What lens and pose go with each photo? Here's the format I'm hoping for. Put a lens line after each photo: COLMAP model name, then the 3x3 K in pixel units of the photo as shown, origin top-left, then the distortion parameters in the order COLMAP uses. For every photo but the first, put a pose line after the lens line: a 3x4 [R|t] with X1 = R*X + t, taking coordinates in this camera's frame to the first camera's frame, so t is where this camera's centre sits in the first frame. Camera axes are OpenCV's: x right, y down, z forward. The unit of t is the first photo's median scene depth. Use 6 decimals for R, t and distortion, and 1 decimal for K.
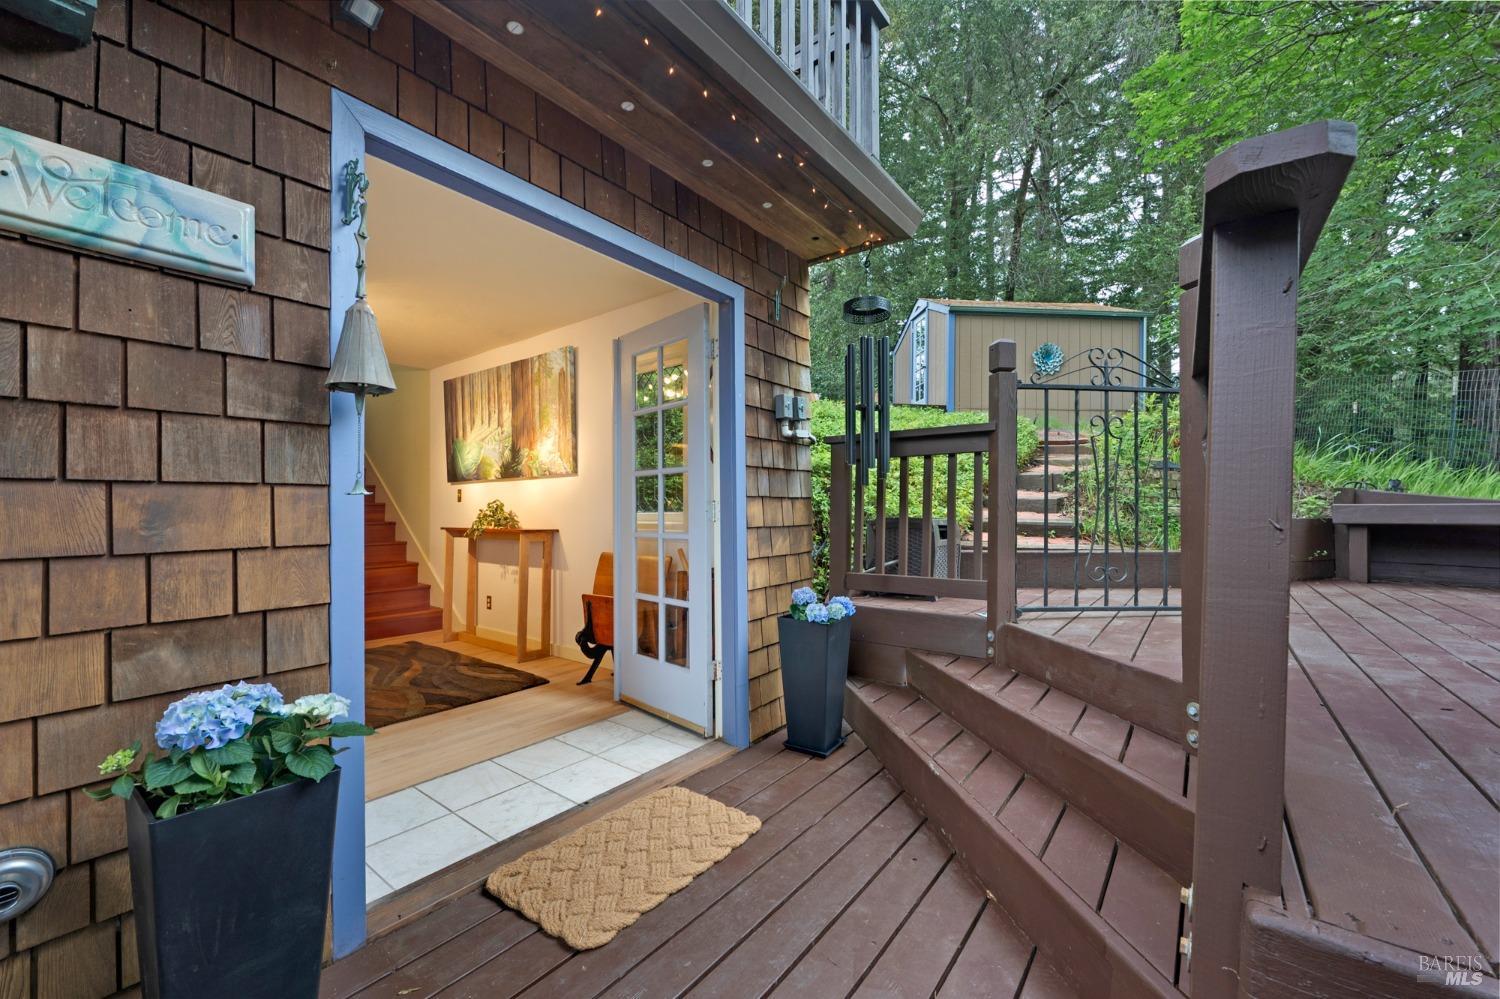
lens RADIAL K [[602.5, 0, 740.1], [0, 602.5, 504.3], [0, 0, 1]] dist [0.004544, 0.000182]
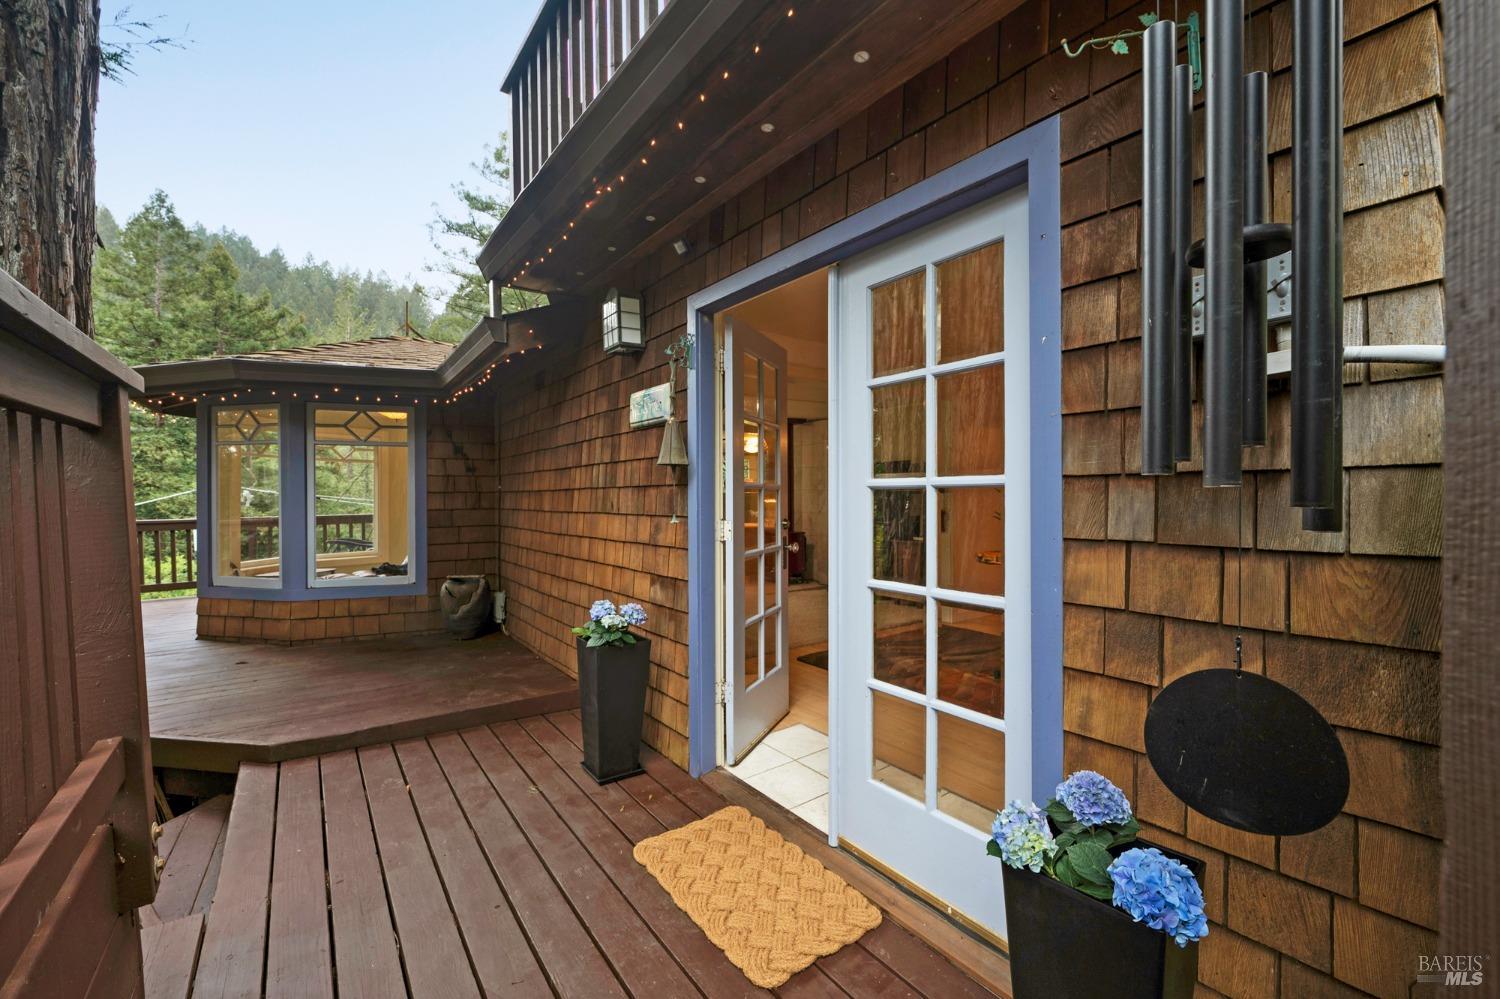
lens RADIAL K [[602.5, 0, 747.5], [0, 602.5, 501.8], [0, 0, 1]] dist [0.004544, 0.000182]
pose [[-0.269796, 0.014435, -0.962809, 0.566464], [0.009216, 0.999881, 0.012408, -0.052668], [0.962873, -0.005525, -0.269897, 0.906558]]
